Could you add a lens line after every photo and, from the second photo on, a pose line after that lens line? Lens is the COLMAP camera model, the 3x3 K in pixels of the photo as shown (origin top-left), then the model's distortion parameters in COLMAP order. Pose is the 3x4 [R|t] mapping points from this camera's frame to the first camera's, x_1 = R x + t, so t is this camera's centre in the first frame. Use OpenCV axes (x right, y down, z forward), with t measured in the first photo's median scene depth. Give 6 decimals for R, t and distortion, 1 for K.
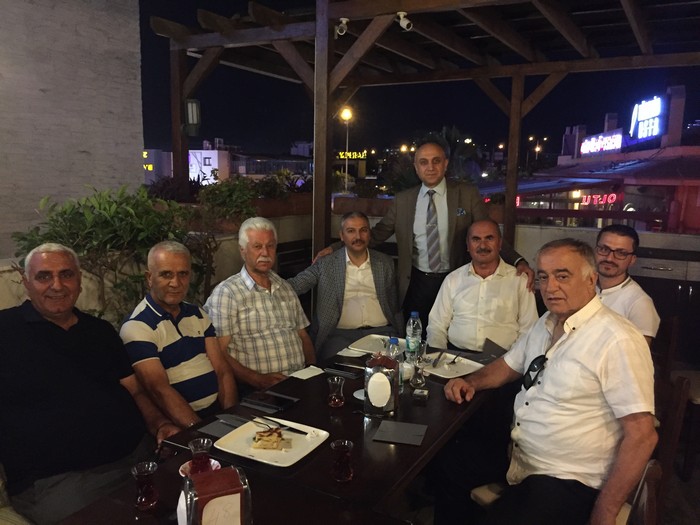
lens RADIAL K [[595.1, 0, 350.0], [0, 595.1, 262.5], [0, 0, 1]] dist [0.080703, -0.122630]
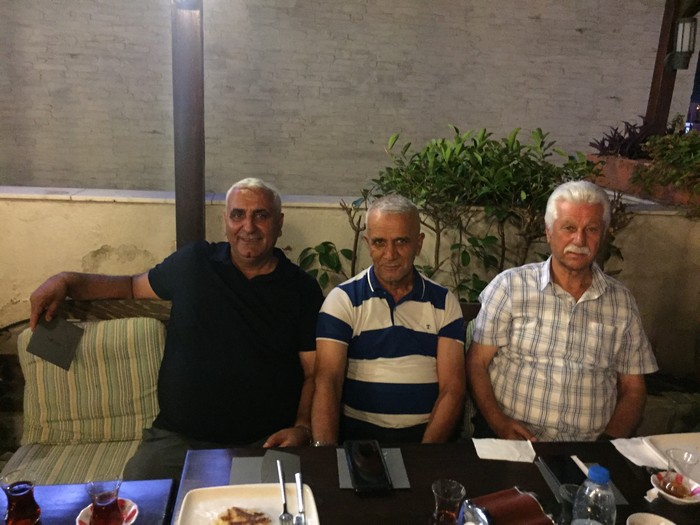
lens RADIAL K [[591.0, 0, 350.0], [0, 591.0, 262.5], [0, 0, 1]] dist [0.072873, -0.102322]
pose [[0.582805, 0.221336, -0.781888, 0.210016], [-0.162173, 0.974515, 0.154983, -0.050093], [0.796265, 0.036476, 0.603848, 0.414916]]
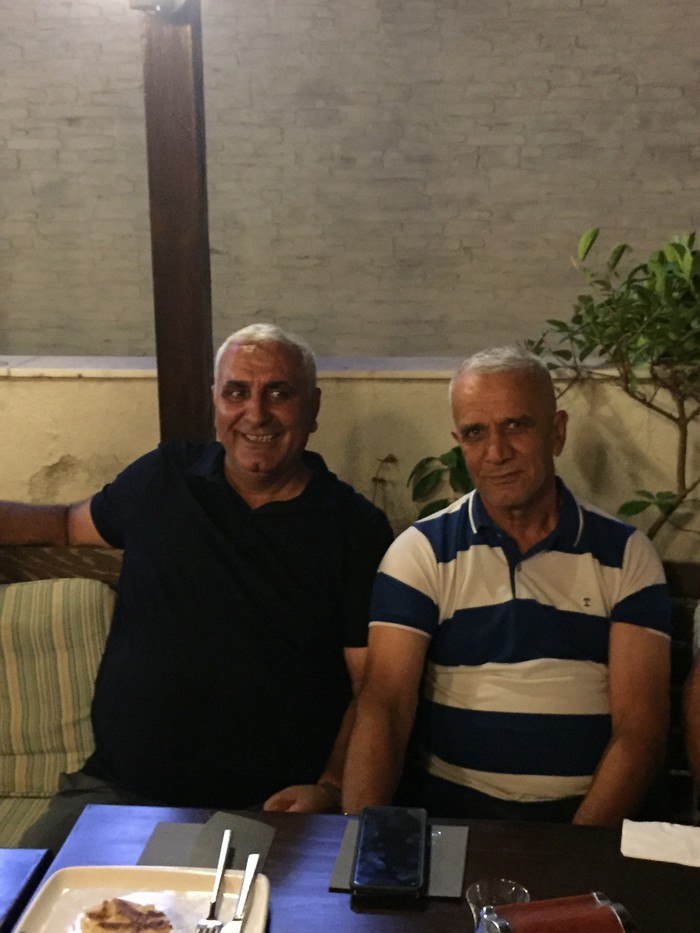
lens RADIAL K [[1180.1, 0, 355.0], [0, 1180.1, 482.4], [0, 0, 1]] dist [0.036359, 0.018053]
pose [[0.388745, 0.208967, -0.897335, 0.288998], [-0.122259, 0.977027, 0.174560, -0.059113], [0.913198, 0.041848, 0.405362, 0.489169]]
